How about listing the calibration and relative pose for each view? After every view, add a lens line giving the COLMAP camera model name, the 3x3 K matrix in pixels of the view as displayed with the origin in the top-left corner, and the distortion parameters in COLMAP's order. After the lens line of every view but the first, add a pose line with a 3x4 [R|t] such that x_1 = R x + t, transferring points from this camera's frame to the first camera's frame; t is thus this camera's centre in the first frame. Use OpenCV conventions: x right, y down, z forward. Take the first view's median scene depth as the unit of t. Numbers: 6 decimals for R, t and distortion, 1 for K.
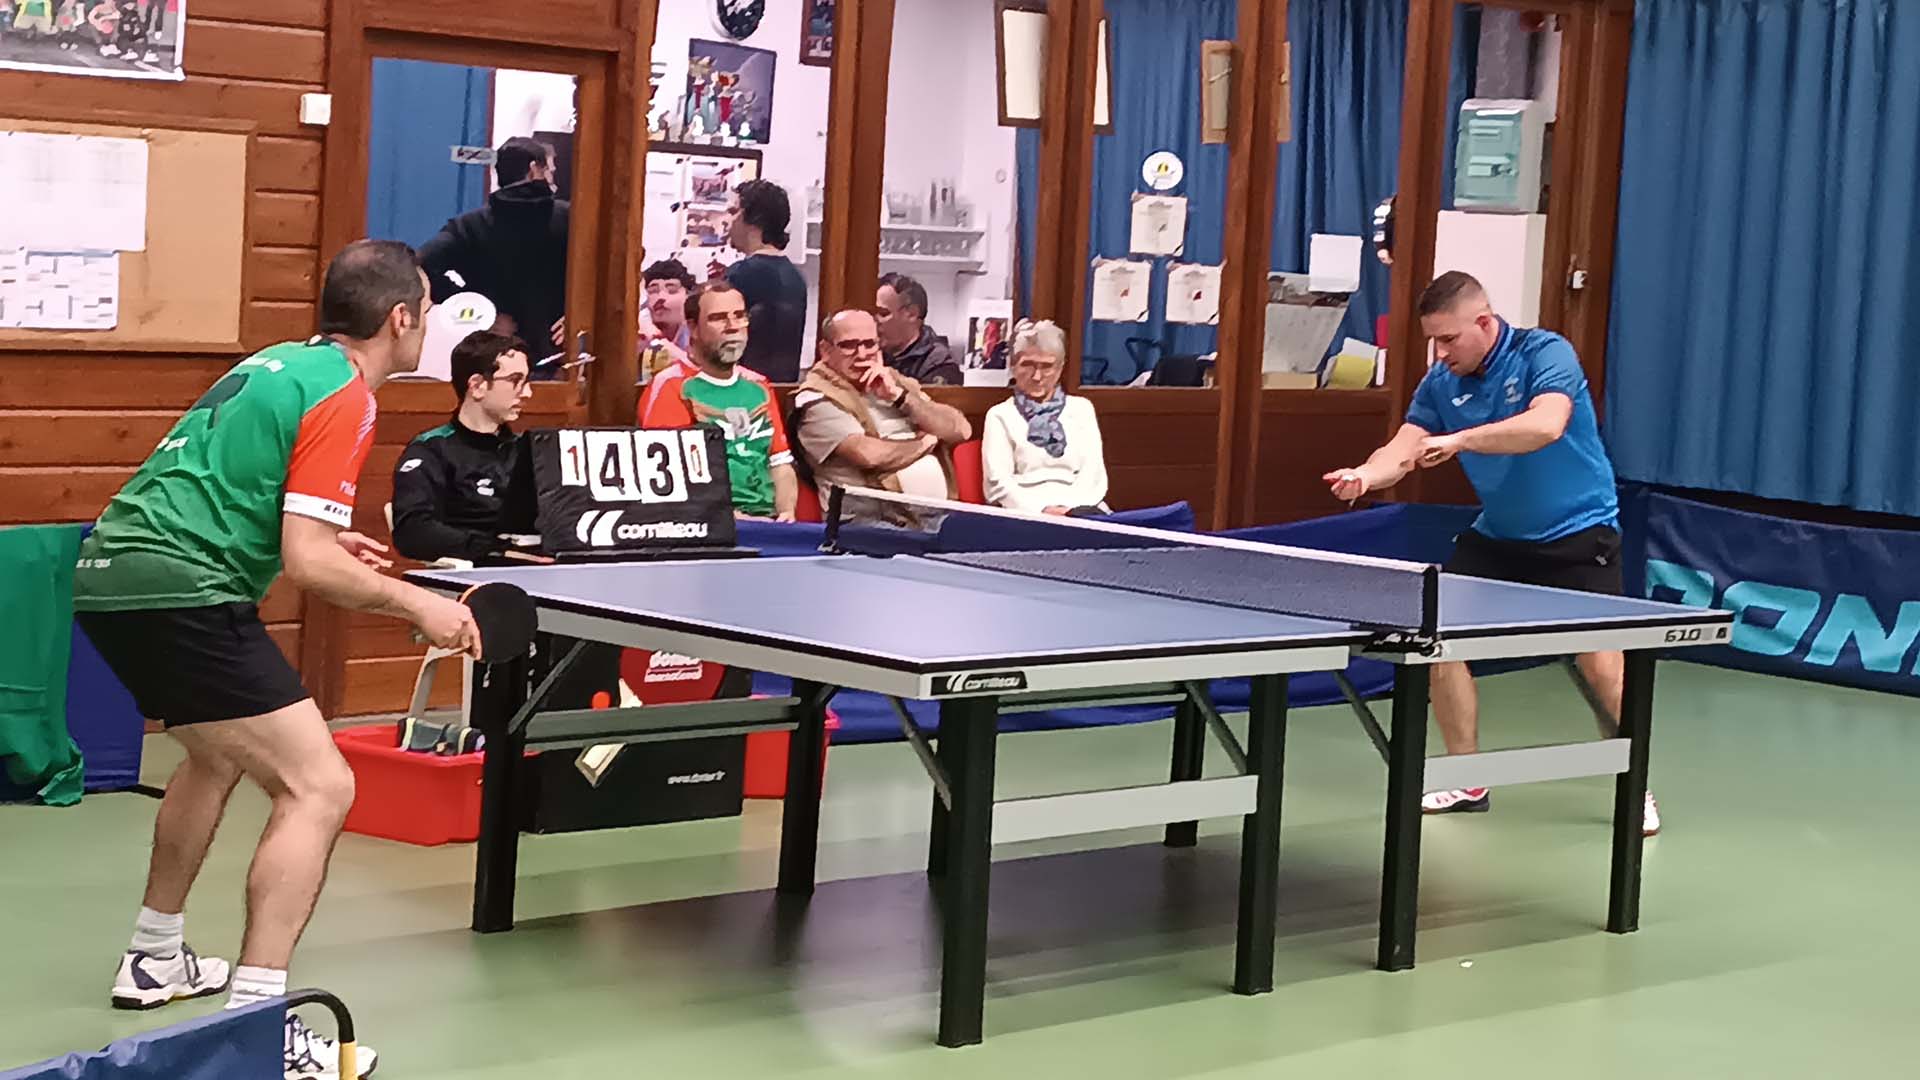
lens RADIAL K [[3742.9, 0, 1022.8], [0, 3742.9, 535.6], [0, 0, 1]] dist [0.057942, 0.000000]
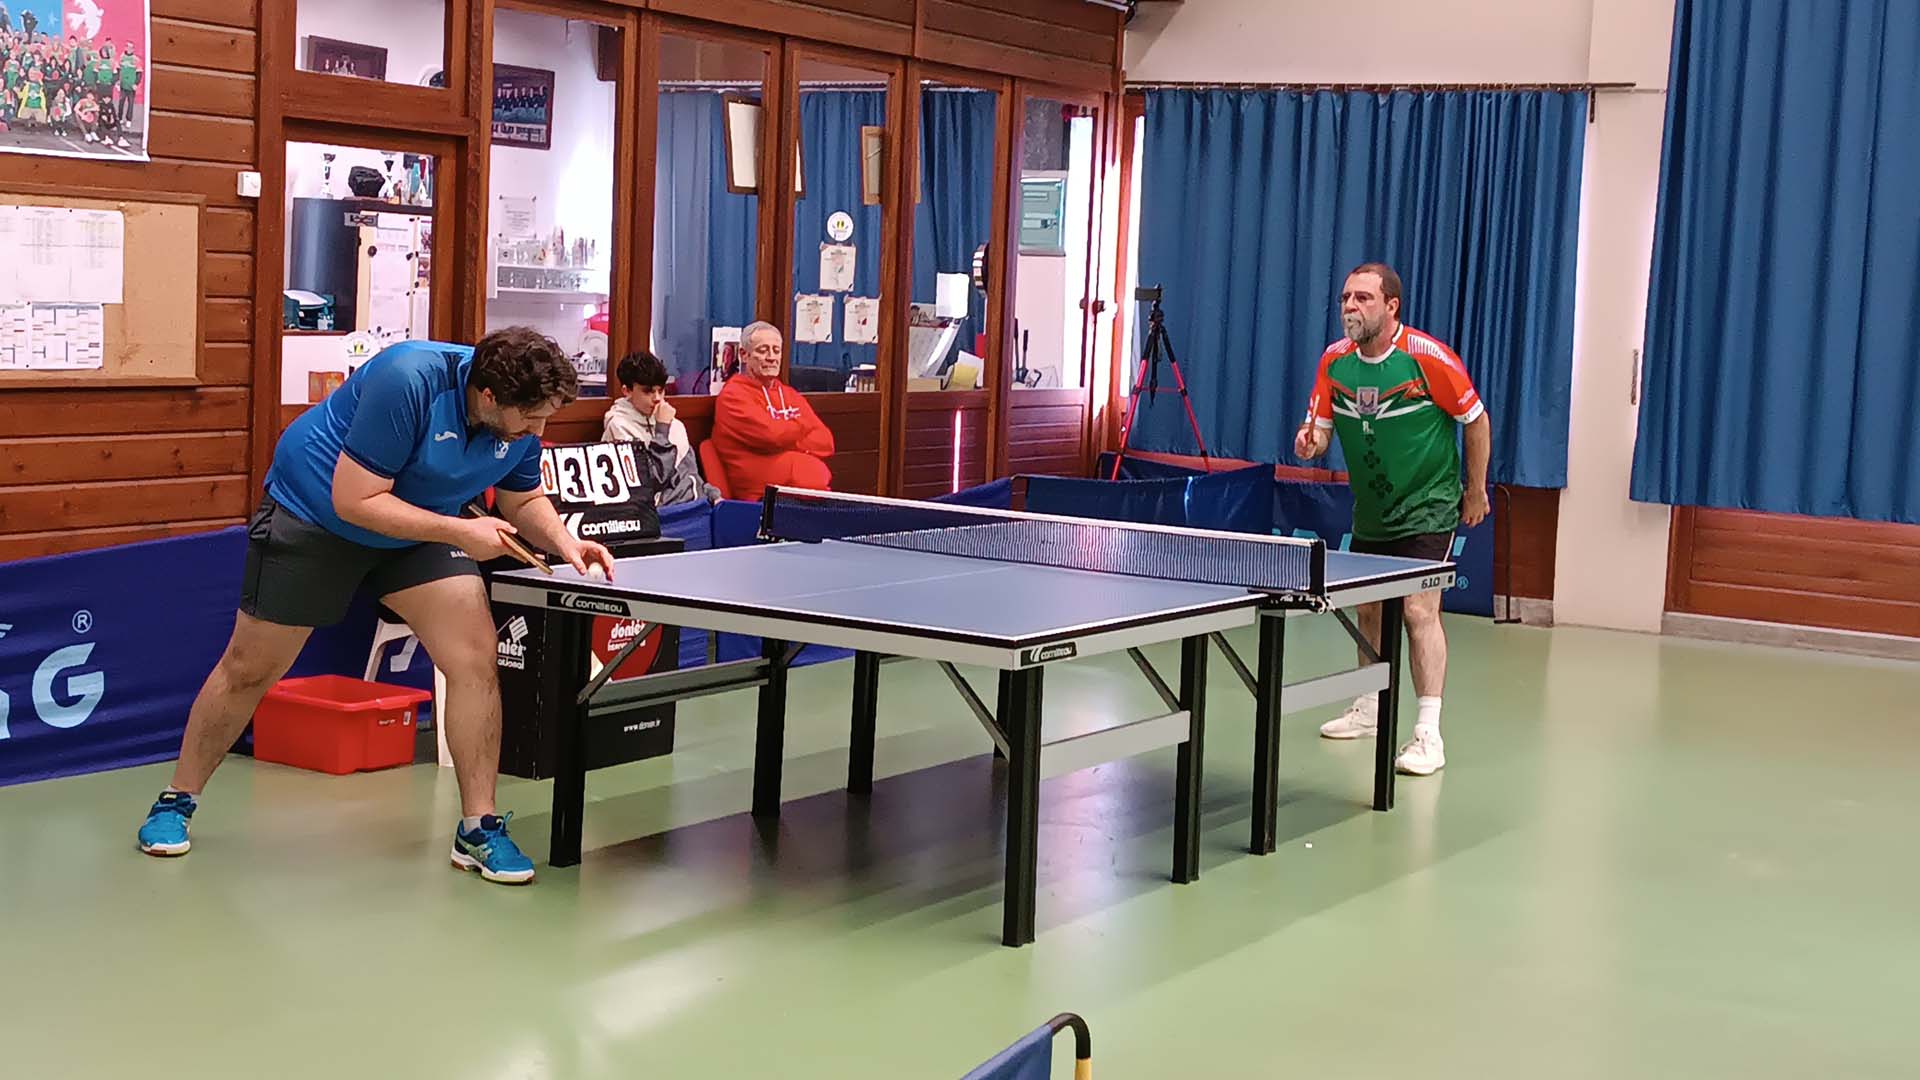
lens RADIAL K [[2671.4, 0, 958.0], [0, 2671.4, 551.6], [0, 0, 1]] dist [0.041094, 0.000000]
pose [[0.979214, -0.033484, 0.200045, -0.140861], [0.027894, 0.999139, 0.030699, -0.014436], [-0.200901, -0.024481, 0.979306, 0.094677]]
